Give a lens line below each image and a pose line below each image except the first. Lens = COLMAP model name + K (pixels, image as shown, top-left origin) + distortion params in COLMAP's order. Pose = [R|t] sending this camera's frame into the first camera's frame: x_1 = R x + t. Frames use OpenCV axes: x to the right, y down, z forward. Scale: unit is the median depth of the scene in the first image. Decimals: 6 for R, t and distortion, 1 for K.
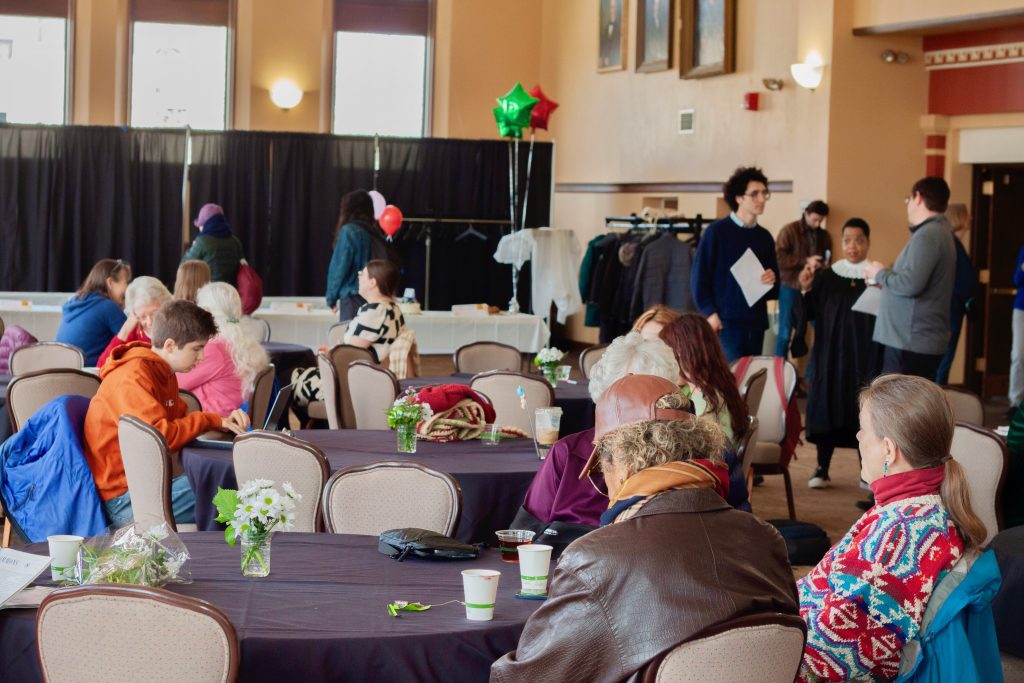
lens RADIAL K [[2377.1, 0, 516.9], [0, 2377.1, 339.6], [0, 0, 1]] dist [-0.065688, 0.000000]
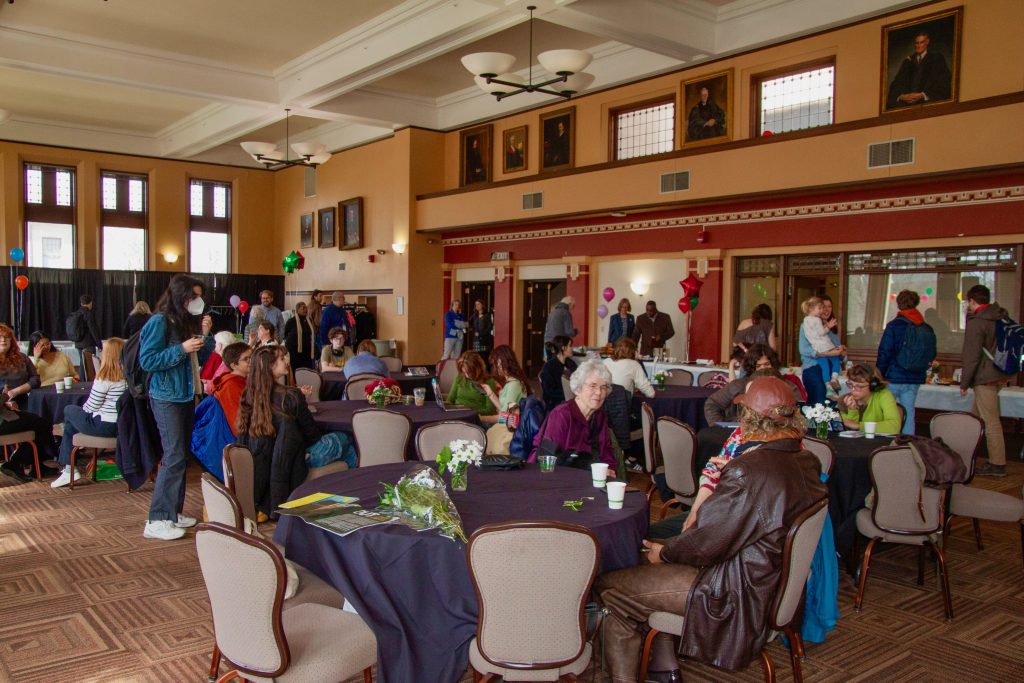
lens RADIAL K [[852.9, 0, 506.4], [0, 852.9, 333.0], [0, 0, 1]] dist [-0.045092, 0.034717]
pose [[0.946600, -0.028614, 0.321137, -0.068809], [0.033779, 0.999374, -0.010521, -0.004656], [-0.320635, 0.020807, 0.946974, 0.077916]]
